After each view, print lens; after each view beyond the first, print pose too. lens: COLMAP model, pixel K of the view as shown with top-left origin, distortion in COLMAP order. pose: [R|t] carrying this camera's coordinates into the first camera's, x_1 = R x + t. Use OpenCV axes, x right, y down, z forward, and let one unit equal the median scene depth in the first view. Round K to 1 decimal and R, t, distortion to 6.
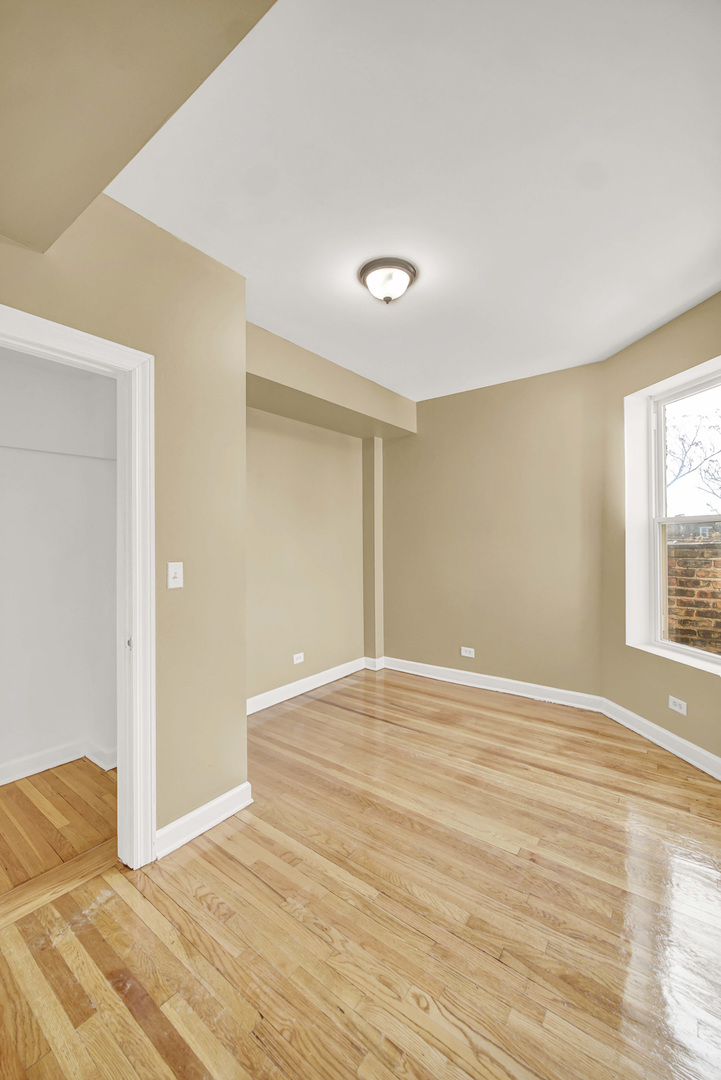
lens RADIAL K [[434.0, 0, 360.1], [0, 434.0, 538.4], [0, 0, 1]] dist [0.001443, 0.000444]
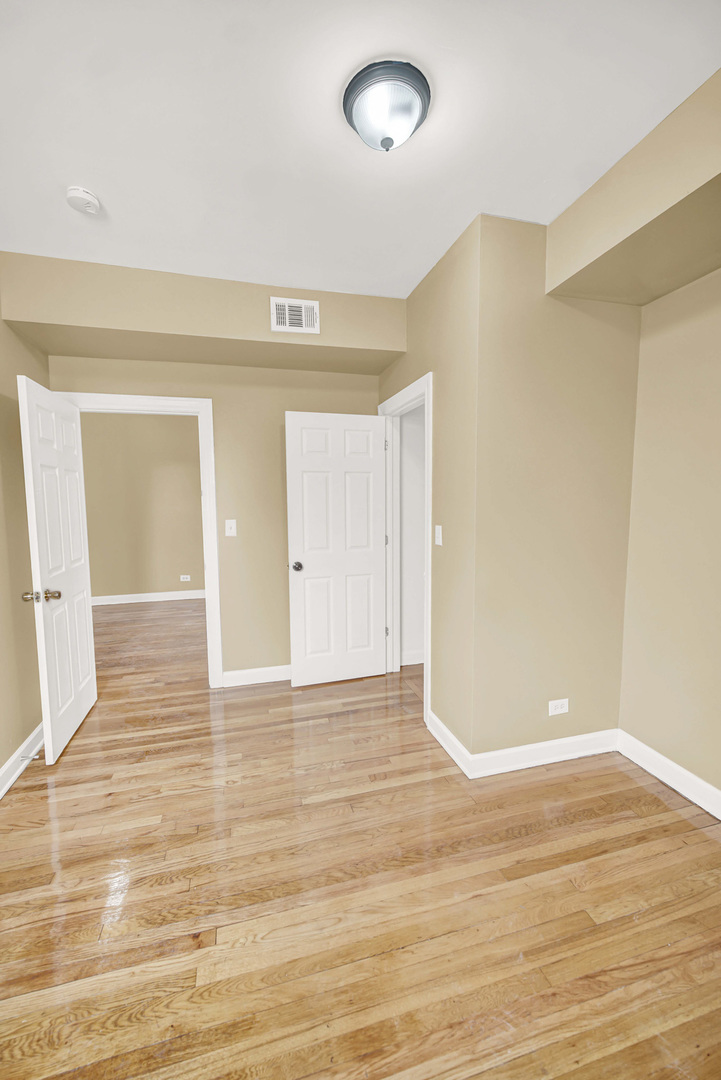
lens RADIAL K [[434.0, 0, 359.6], [0, 434.0, 539.0], [0, 0, 1]] dist [0.001443, 0.000444]
pose [[-0.603820, 0.084437, -0.792636, 0.783730], [0.010510, 0.995131, 0.098002, -0.040037], [0.797052, 0.050845, -0.601767, 1.677812]]
